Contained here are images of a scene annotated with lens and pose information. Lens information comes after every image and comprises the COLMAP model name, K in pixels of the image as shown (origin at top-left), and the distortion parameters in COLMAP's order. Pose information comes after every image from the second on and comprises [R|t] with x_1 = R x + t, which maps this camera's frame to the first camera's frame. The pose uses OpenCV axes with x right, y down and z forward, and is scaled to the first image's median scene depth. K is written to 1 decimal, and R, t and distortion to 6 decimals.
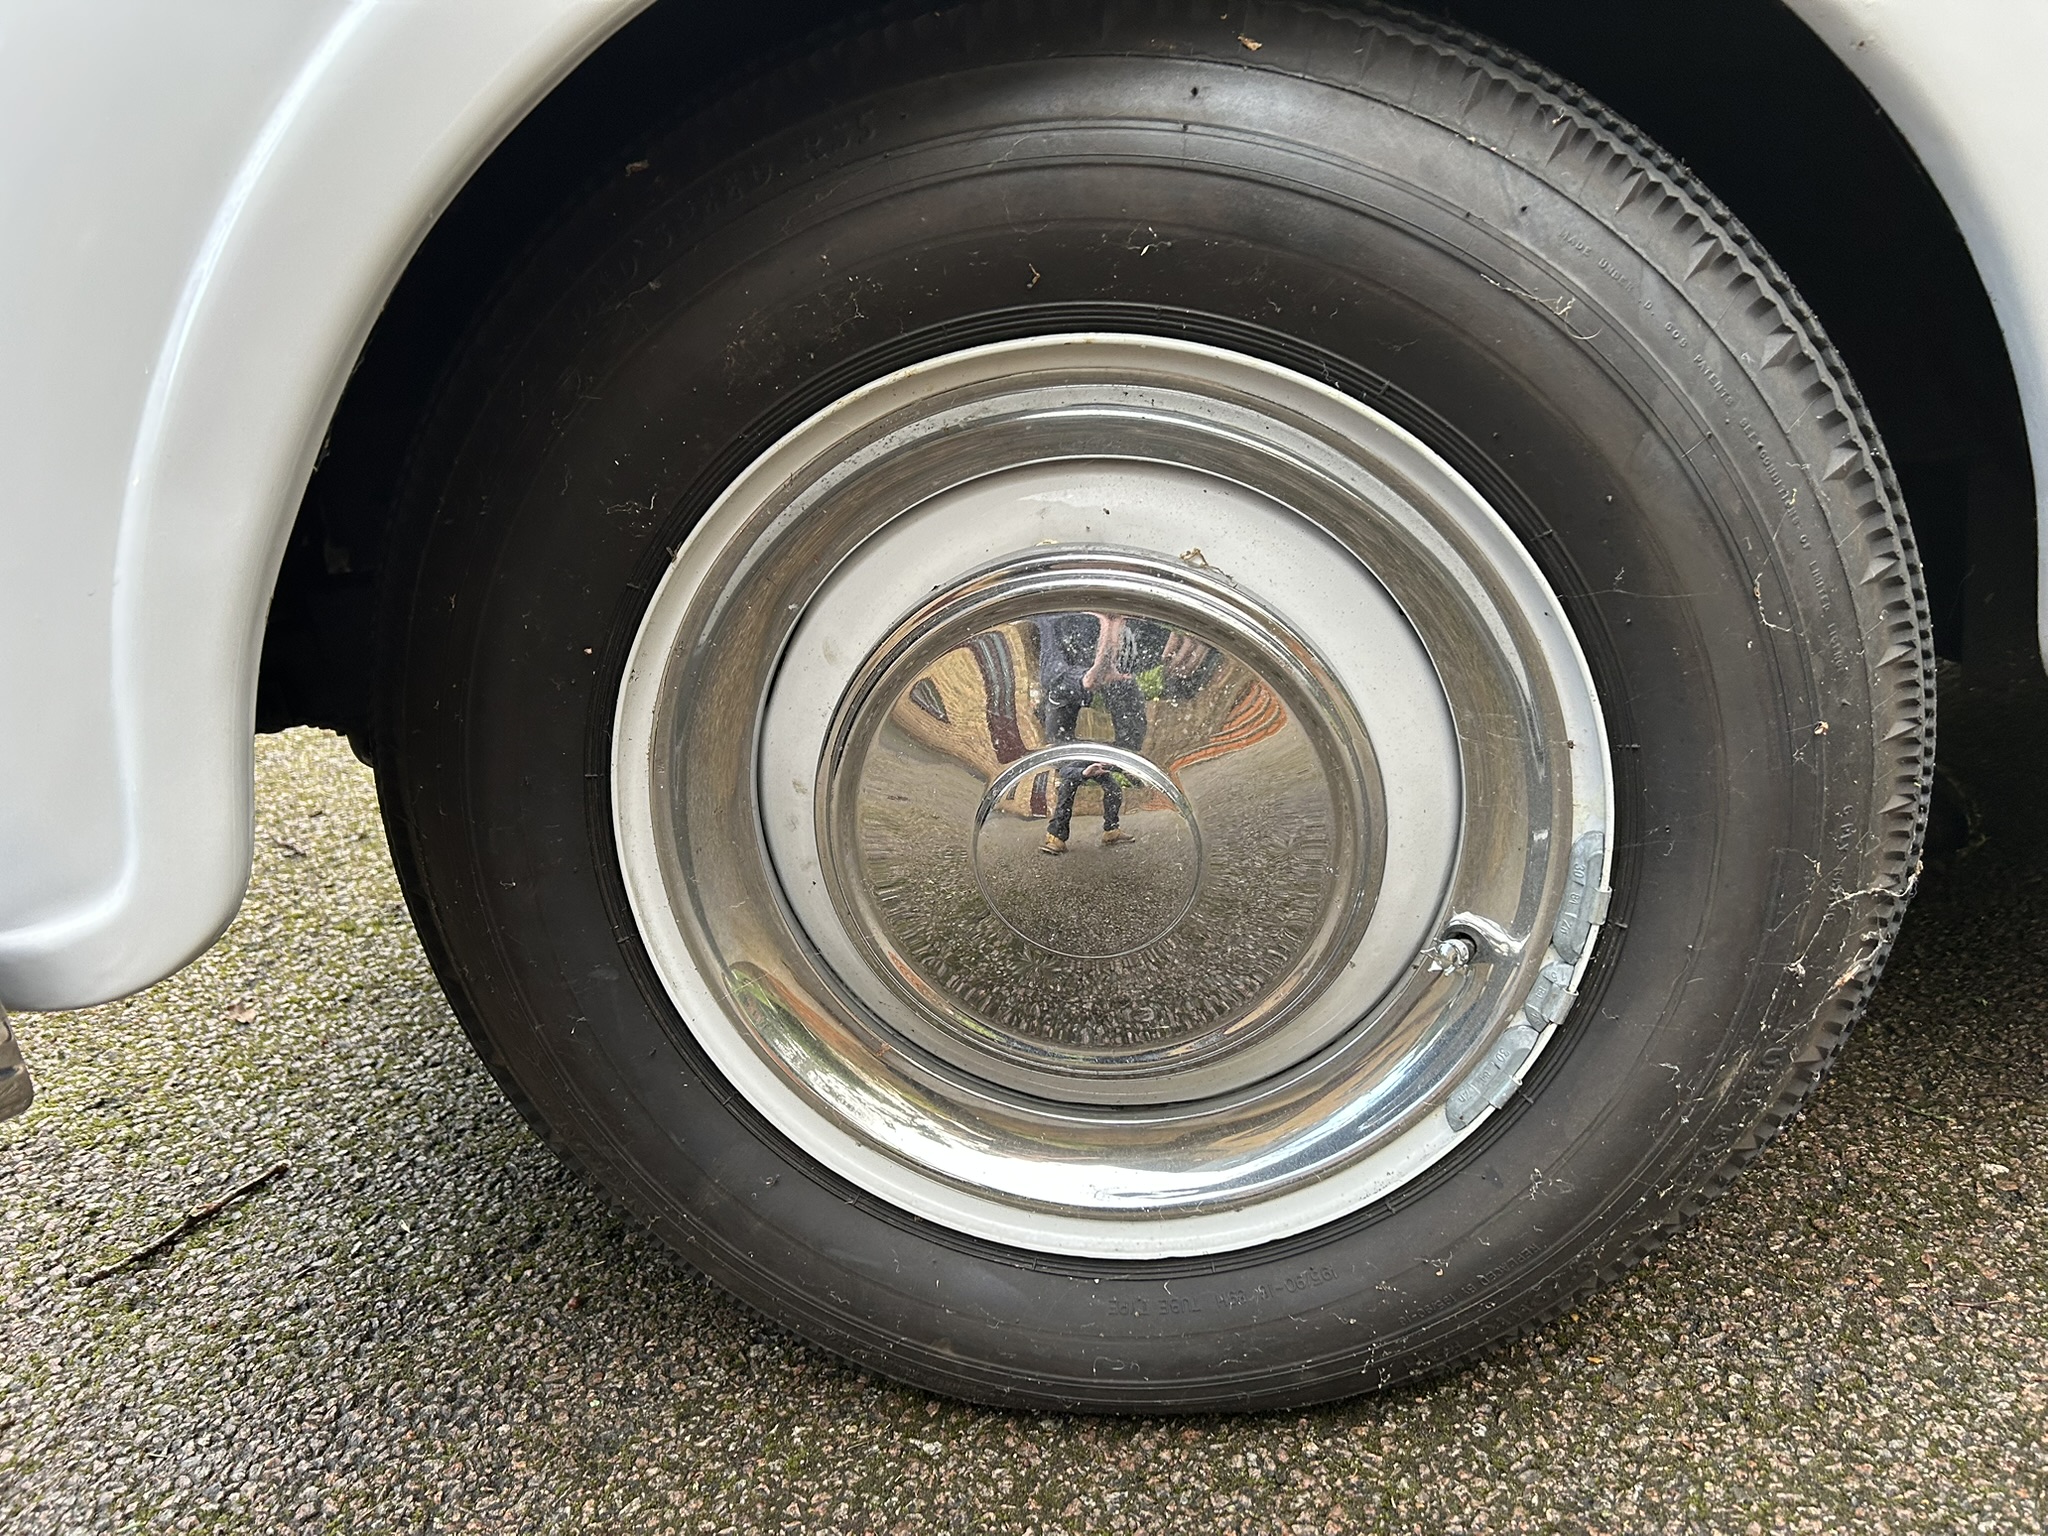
lens RADIAL K [[1525.8, 0, 1024.0], [0, 1525.8, 768.0], [0, 0, 1]] dist [0.039225, -0.073869]
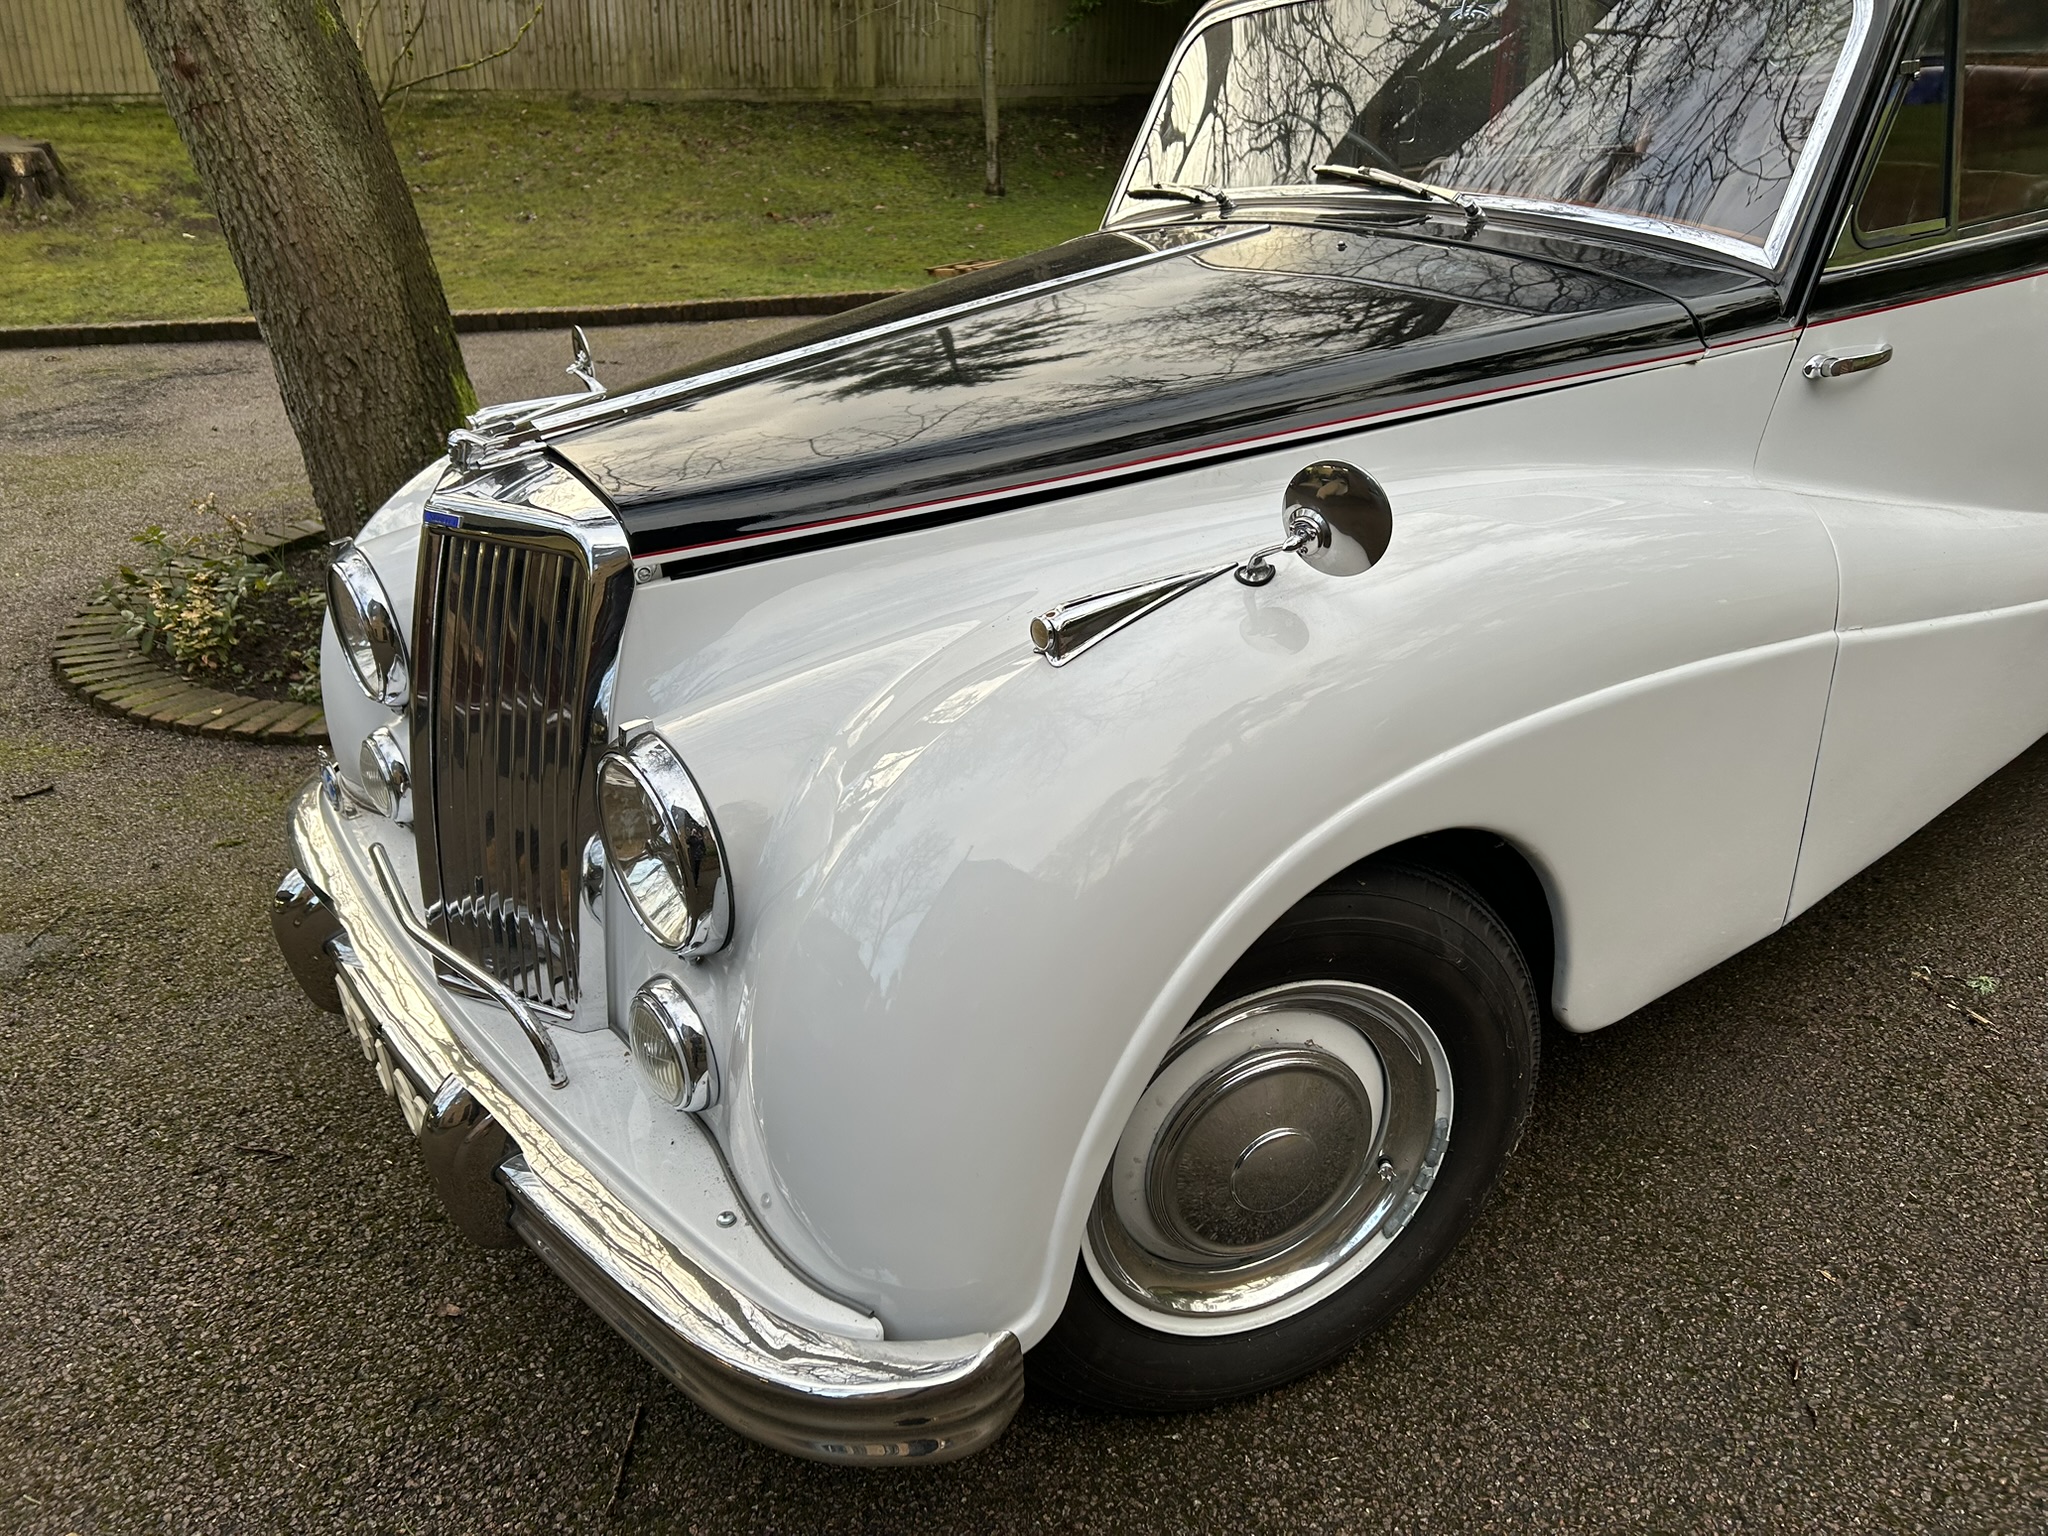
lens RADIAL K [[1517.7, 0, 1043.5], [0, 1517.7, 764.2], [0, 0, 1]] dist [0.049084, -0.071660]
pose [[0.866241, -0.113437, 0.486579, -1.332737], [0.093371, 0.993482, 0.065387, -0.746070], [-0.490824, -0.011208, 0.871186, -0.869782]]
